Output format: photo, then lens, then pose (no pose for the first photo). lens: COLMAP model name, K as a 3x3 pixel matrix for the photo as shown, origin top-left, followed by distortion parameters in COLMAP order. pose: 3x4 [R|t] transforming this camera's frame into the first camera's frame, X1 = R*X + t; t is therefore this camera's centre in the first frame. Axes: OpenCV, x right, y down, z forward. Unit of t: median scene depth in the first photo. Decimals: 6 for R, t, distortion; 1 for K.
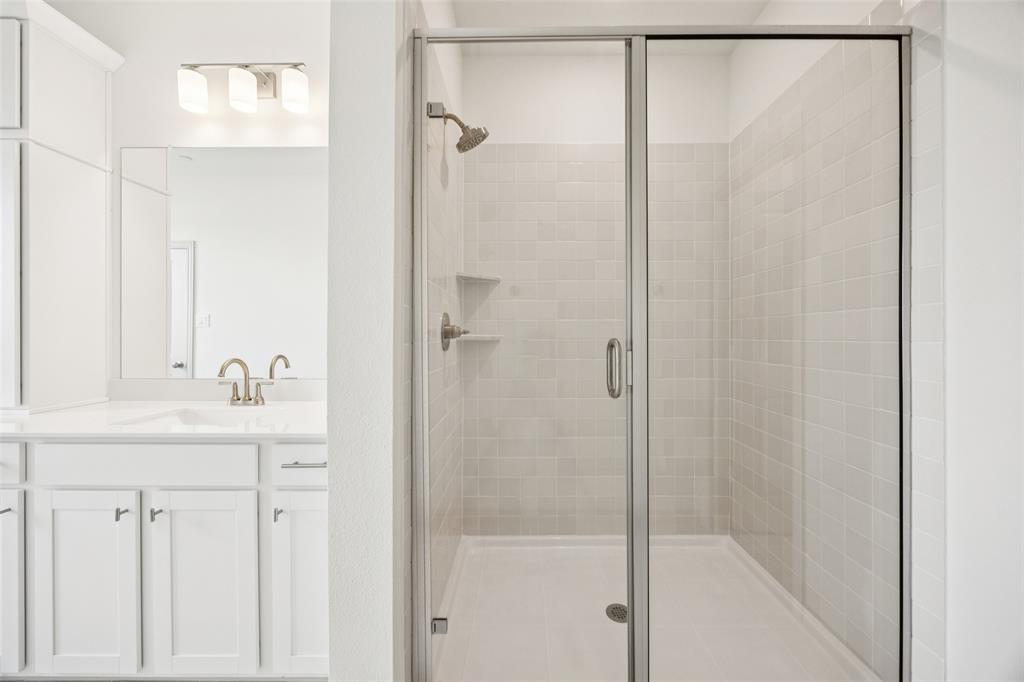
lens RADIAL K [[394.2, 0, 513.0], [0, 394.2, 335.0], [0, 0, 1]] dist [0.000588, 0.000003]
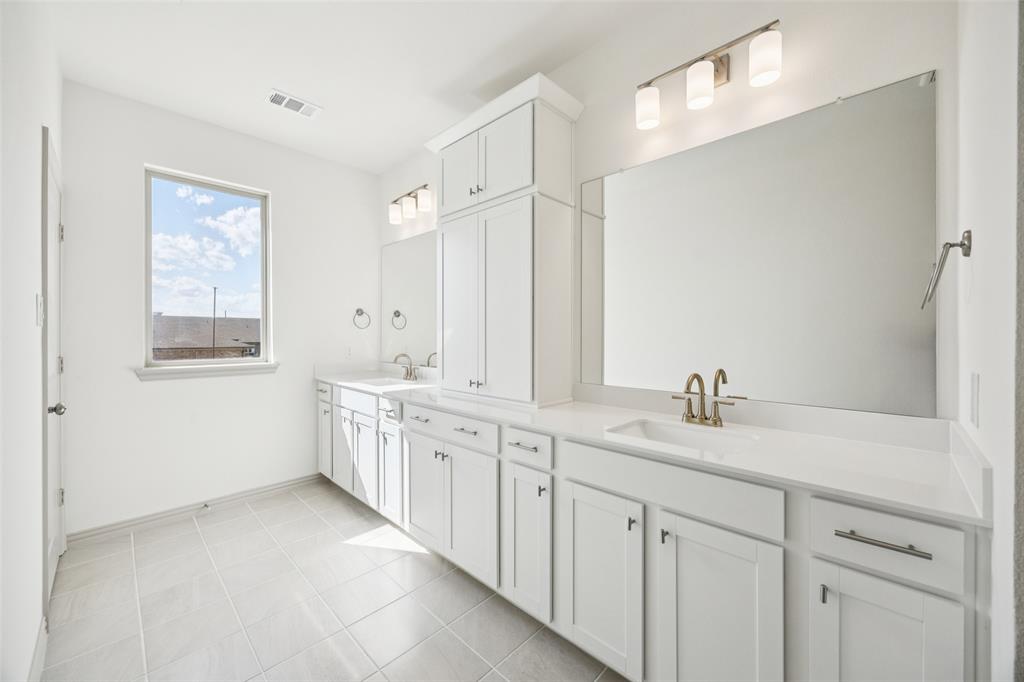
lens RADIAL K [[394.2, 0, 515.0], [0, 394.2, 336.9], [0, 0, 1]] dist [0.000588, 0.000003]
pose [[0.726604, 0.003765, -0.687046, -0.364018], [-0.003578, 0.999992, 0.001696, -0.027480], [0.687047, 0.001226, 0.726612, 0.025835]]
